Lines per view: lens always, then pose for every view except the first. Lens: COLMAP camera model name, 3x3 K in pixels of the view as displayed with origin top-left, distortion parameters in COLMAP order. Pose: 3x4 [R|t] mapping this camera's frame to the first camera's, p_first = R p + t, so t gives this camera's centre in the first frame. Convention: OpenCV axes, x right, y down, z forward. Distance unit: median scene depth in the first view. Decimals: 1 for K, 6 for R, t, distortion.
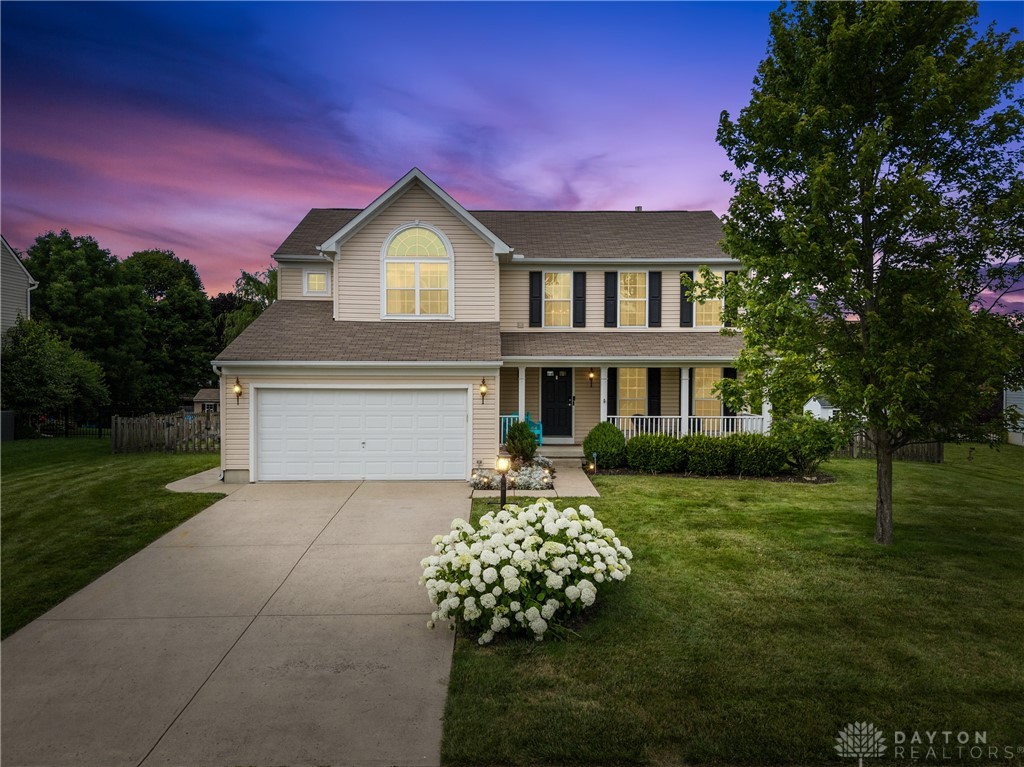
lens RADIAL K [[765.7, 0, 512.0], [0, 765.7, 383.5], [0, 0, 1]] dist [0.065239, -0.073199]
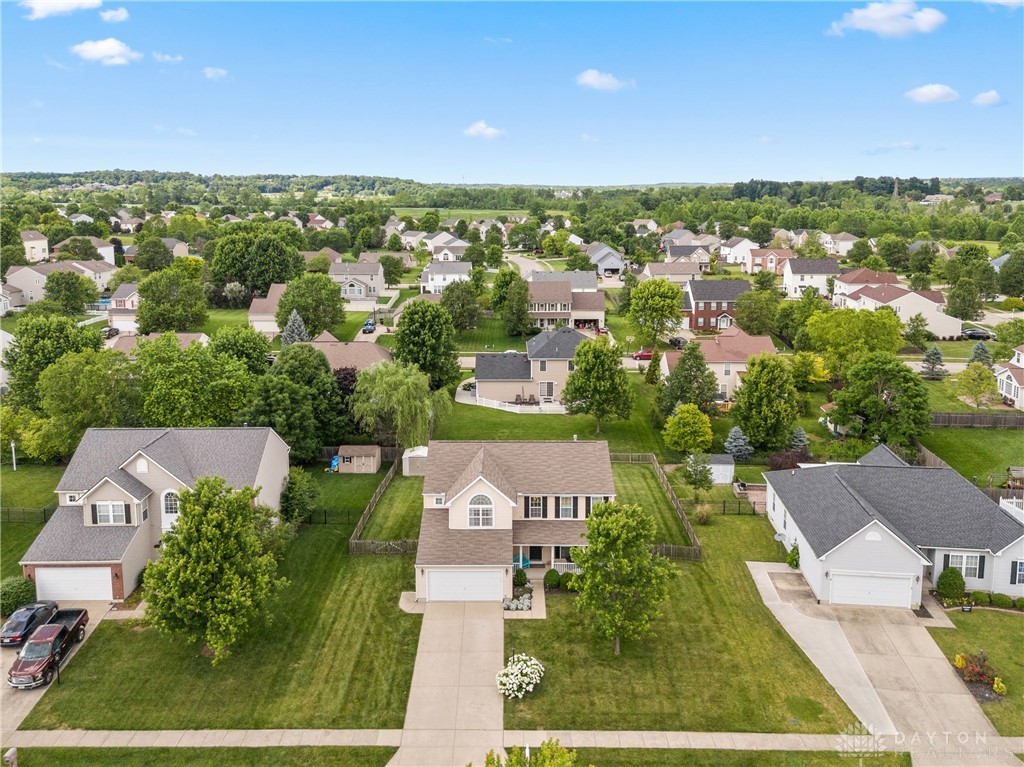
lens RADIAL K [[765.7, 0, 512.0], [0, 765.7, 383.5], [0, 0, 1]] dist [0.065239, -0.073199]
pose [[0.999824, -0.003722, -0.018364, 0.033320], [0.008276, 0.967009, 0.254606, -1.250795], [0.016811, -0.254713, 0.966871, -1.420130]]
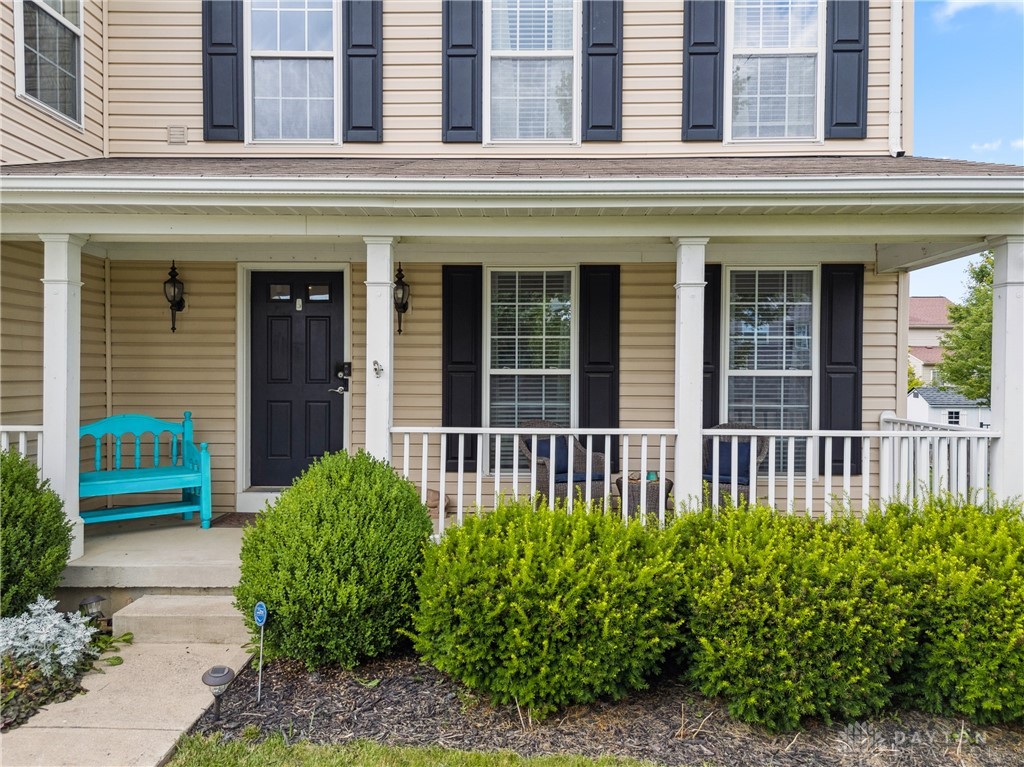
lens RADIAL K [[765.7, 0, 512.0], [0, 765.7, 383.5], [0, 0, 1]] dist [0.065239, -0.073199]
pose [[0.999317, 0.004137, -0.036724, 0.177080], [-0.003980, 0.999983, 0.004369, 0.026607], [0.036742, -0.004219, 0.999316, 0.748563]]
